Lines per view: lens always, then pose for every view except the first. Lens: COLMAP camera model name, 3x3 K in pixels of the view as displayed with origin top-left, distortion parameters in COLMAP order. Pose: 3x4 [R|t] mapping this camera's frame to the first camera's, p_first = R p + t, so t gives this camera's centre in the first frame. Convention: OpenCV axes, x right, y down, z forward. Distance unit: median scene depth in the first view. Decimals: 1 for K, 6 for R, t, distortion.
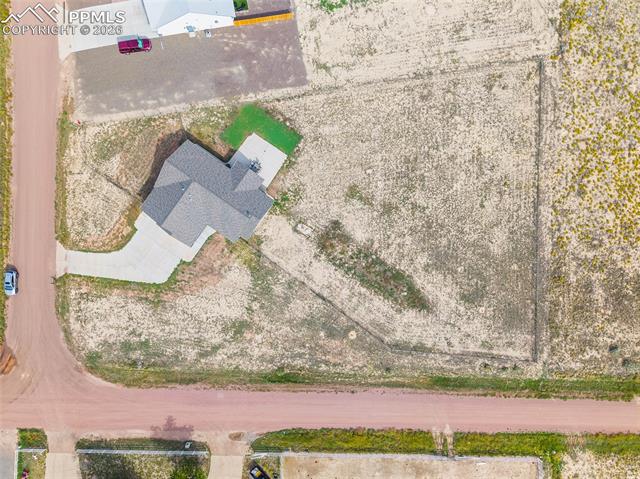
lens RADIAL K [[434.7, 0, 318.4], [0, 434.7, 239.2], [0, 0, 1]] dist [0.015964, -0.008310]
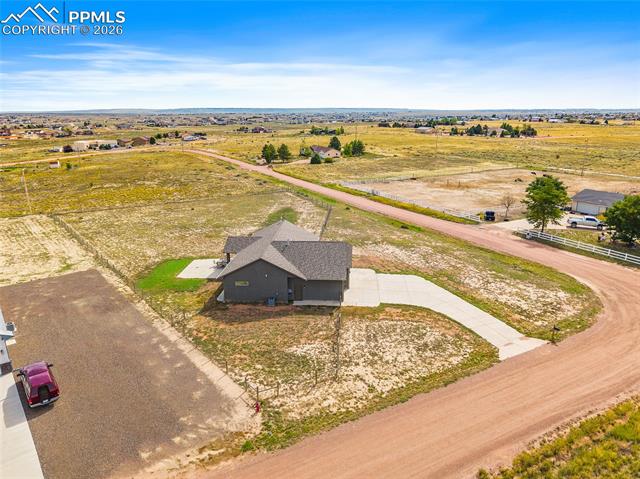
lens RADIAL K [[434.7, 0, 318.4], [0, 434.7, 239.2], [0, 0, 1]] dist [0.015964, -0.008310]
pose [[-0.504403, -0.275306, 0.818404, -0.829755], [0.863420, -0.150824, 0.481412, -0.373256], [-0.009101, 0.949452, 0.313780, 0.699301]]
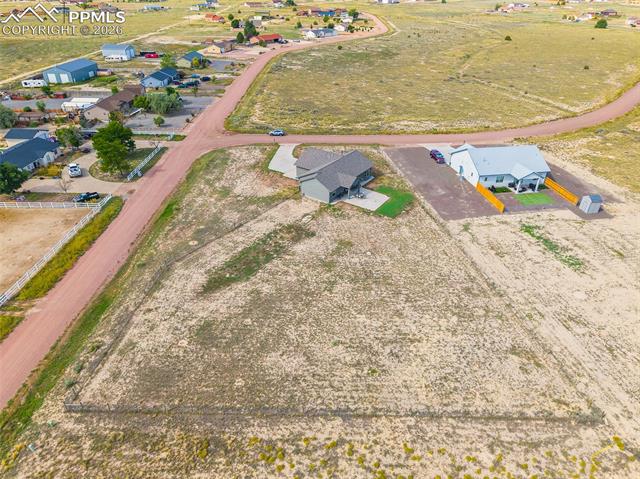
lens RADIAL K [[434.7, 0, 318.4], [0, 434.7, 239.2], [0, 0, 1]] dist [0.015964, -0.008310]
pose [[0.008126, 0.479356, -0.877583, 0.903504], [-0.999897, -0.006496, -0.012808, -0.038274], [-0.011841, 0.877596, 0.479254, 0.536612]]
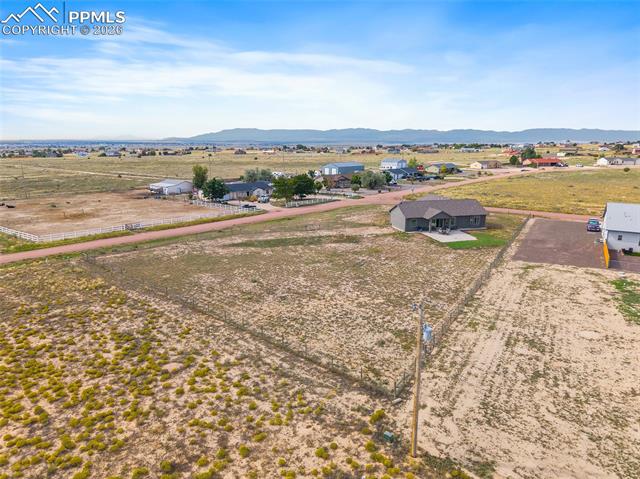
lens RADIAL K [[431.4, 0, 315.5], [0, 431.4, 240.2], [0, 0, 1]] dist [0.038558, -0.042510]
pose [[-0.653608, 0.129640, -0.745647, 0.833468], [-0.756399, -0.145239, 0.637782, -0.592028], [-0.025615, 0.980867, 0.192989, 0.803937]]
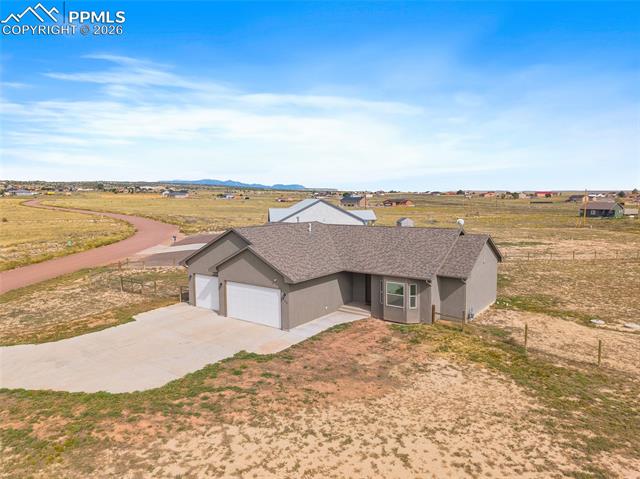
lens RADIAL K [[434.7, 0, 318.4], [0, 434.7, 239.2], [0, 0, 1]] dist [0.015964, -0.008310]
pose [[0.998856, -0.041801, -0.023217, -0.250291], [-0.019211, 0.093807, -0.995405, 0.308318], [0.043787, 0.994713, 0.092896, 0.883045]]
